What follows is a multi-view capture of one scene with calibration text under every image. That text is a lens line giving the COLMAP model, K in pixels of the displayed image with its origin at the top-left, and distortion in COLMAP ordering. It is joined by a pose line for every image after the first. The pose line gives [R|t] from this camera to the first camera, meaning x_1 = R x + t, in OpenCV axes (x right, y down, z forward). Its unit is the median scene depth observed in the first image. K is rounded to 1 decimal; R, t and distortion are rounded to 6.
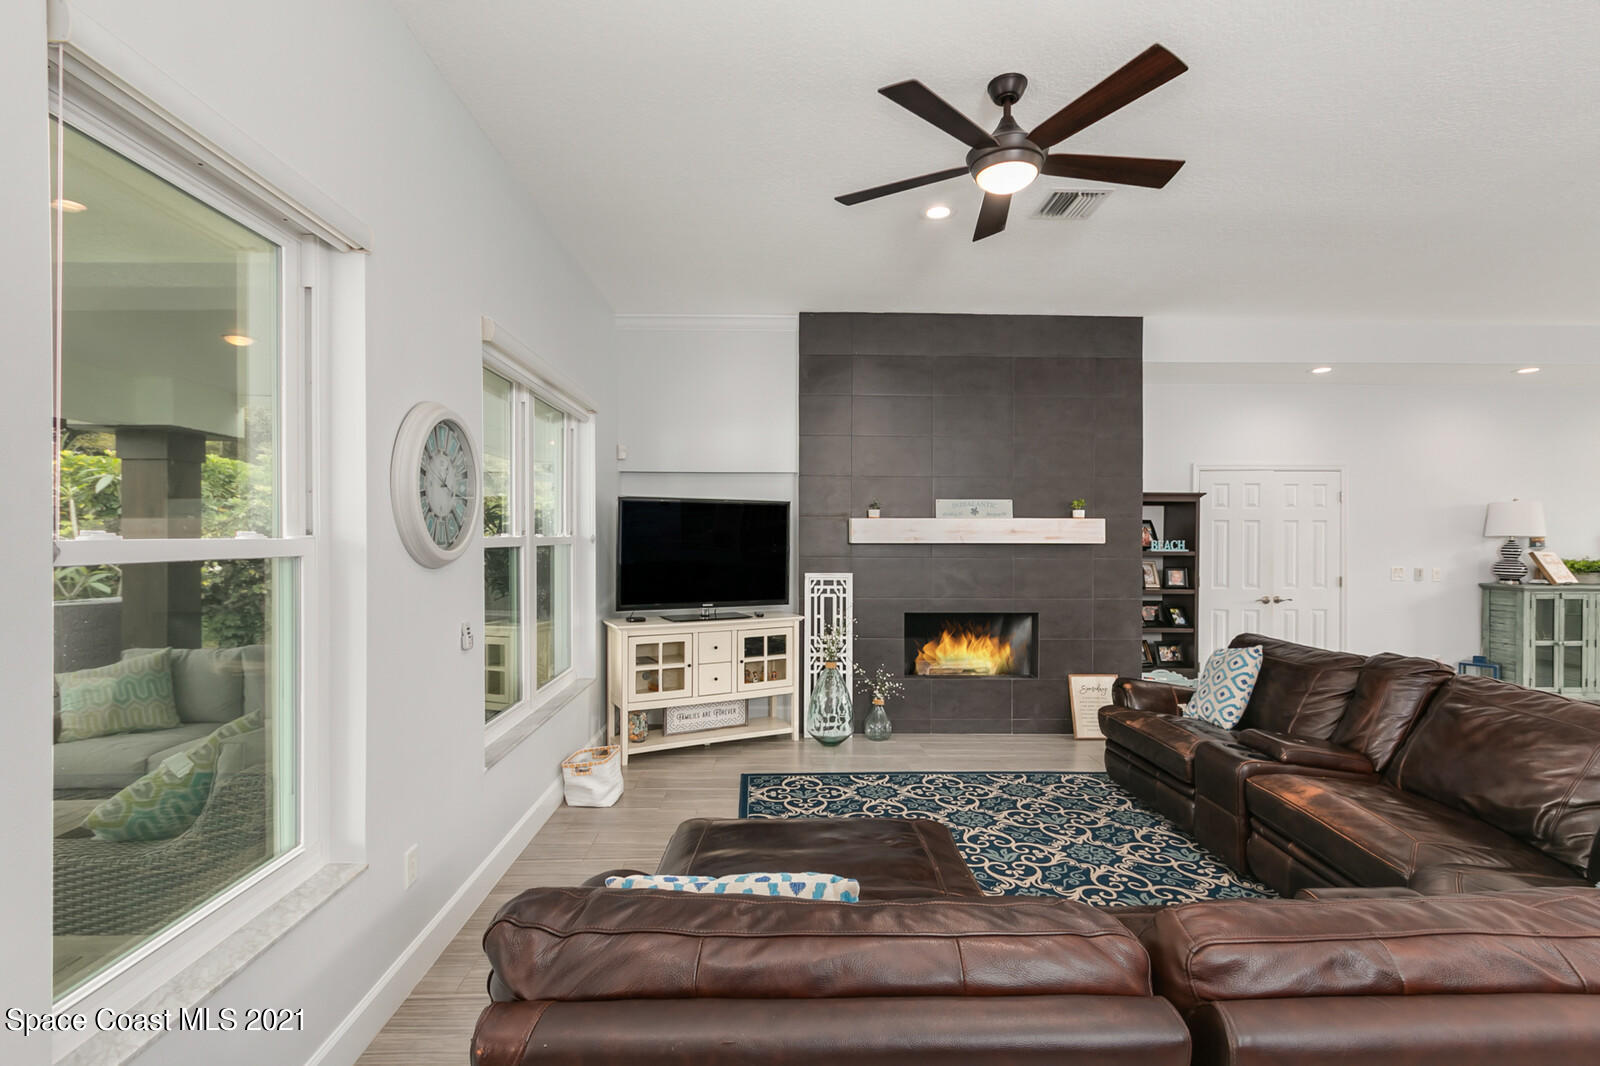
lens RADIAL K [[730.9, 0, 799.9], [0, 730.9, 539.1], [0, 0, 1]] dist [0.003334, -0.000526]
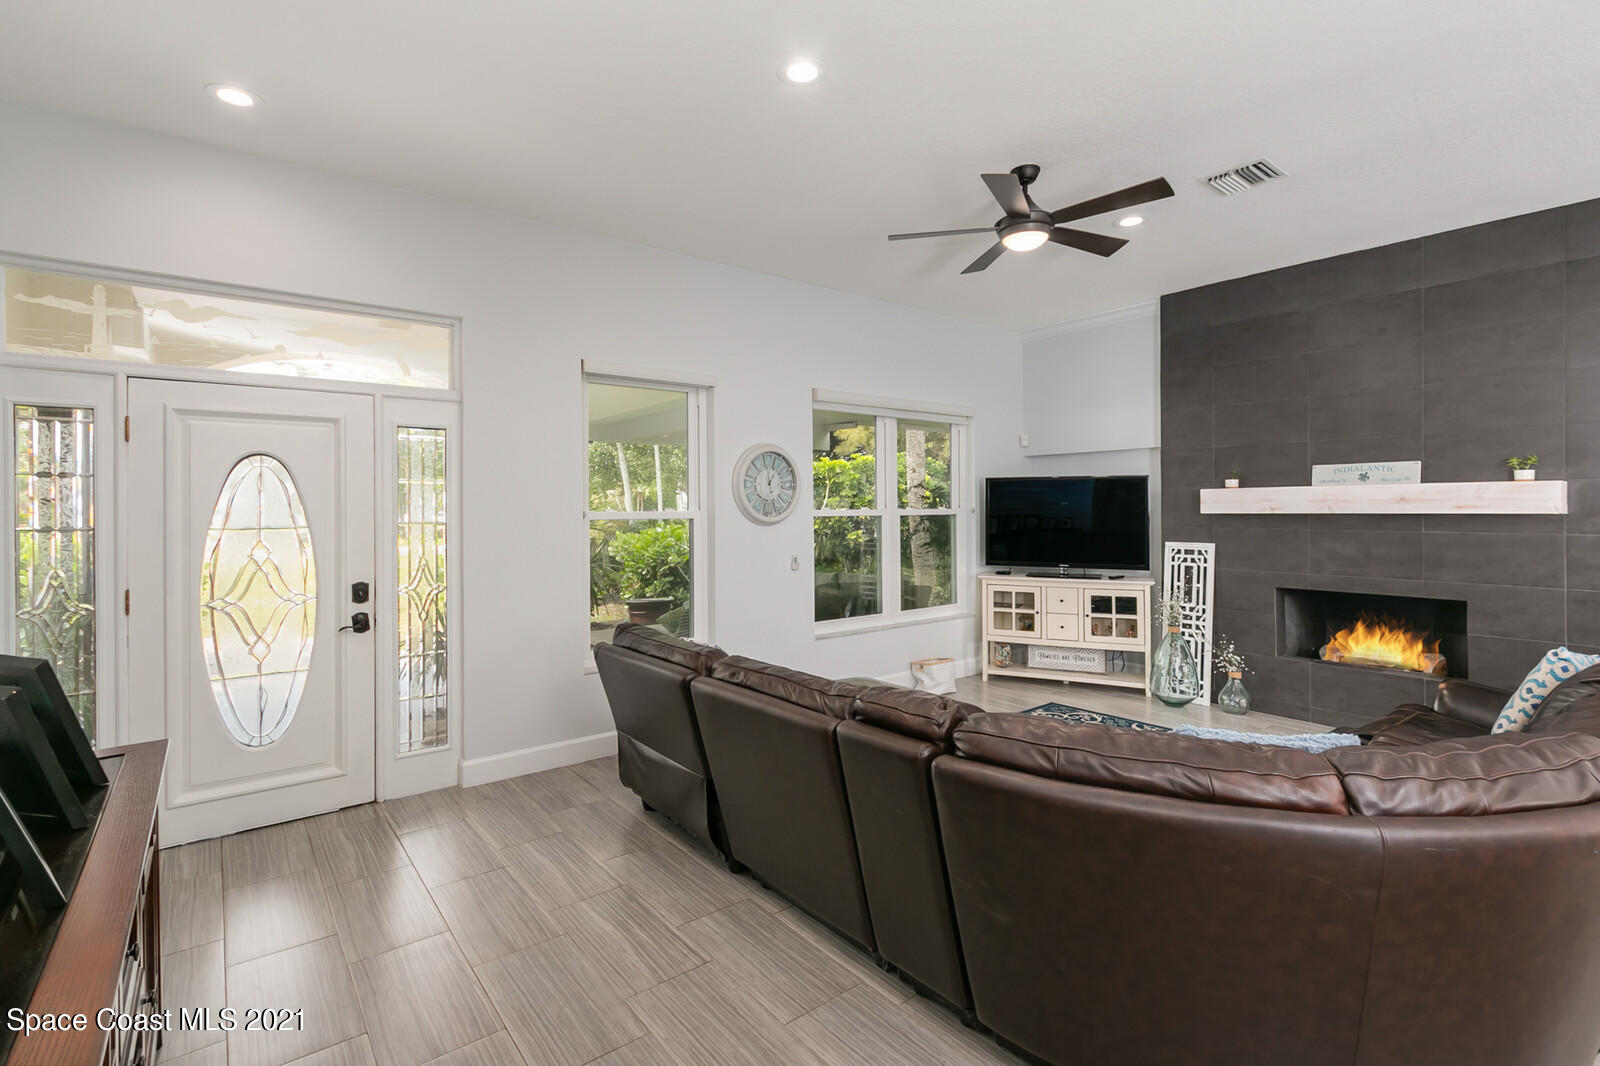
lens RADIAL K [[730.9, 0, 785.3], [0, 730.9, 520.4], [0, 0, 1]] dist [0.003334, -0.000526]
pose [[0.598257, 0.006531, -0.801278, 0.532707], [0.003903, 0.999931, 0.011065, 0.001527], [0.801295, -0.009747, 0.598190, -0.072768]]
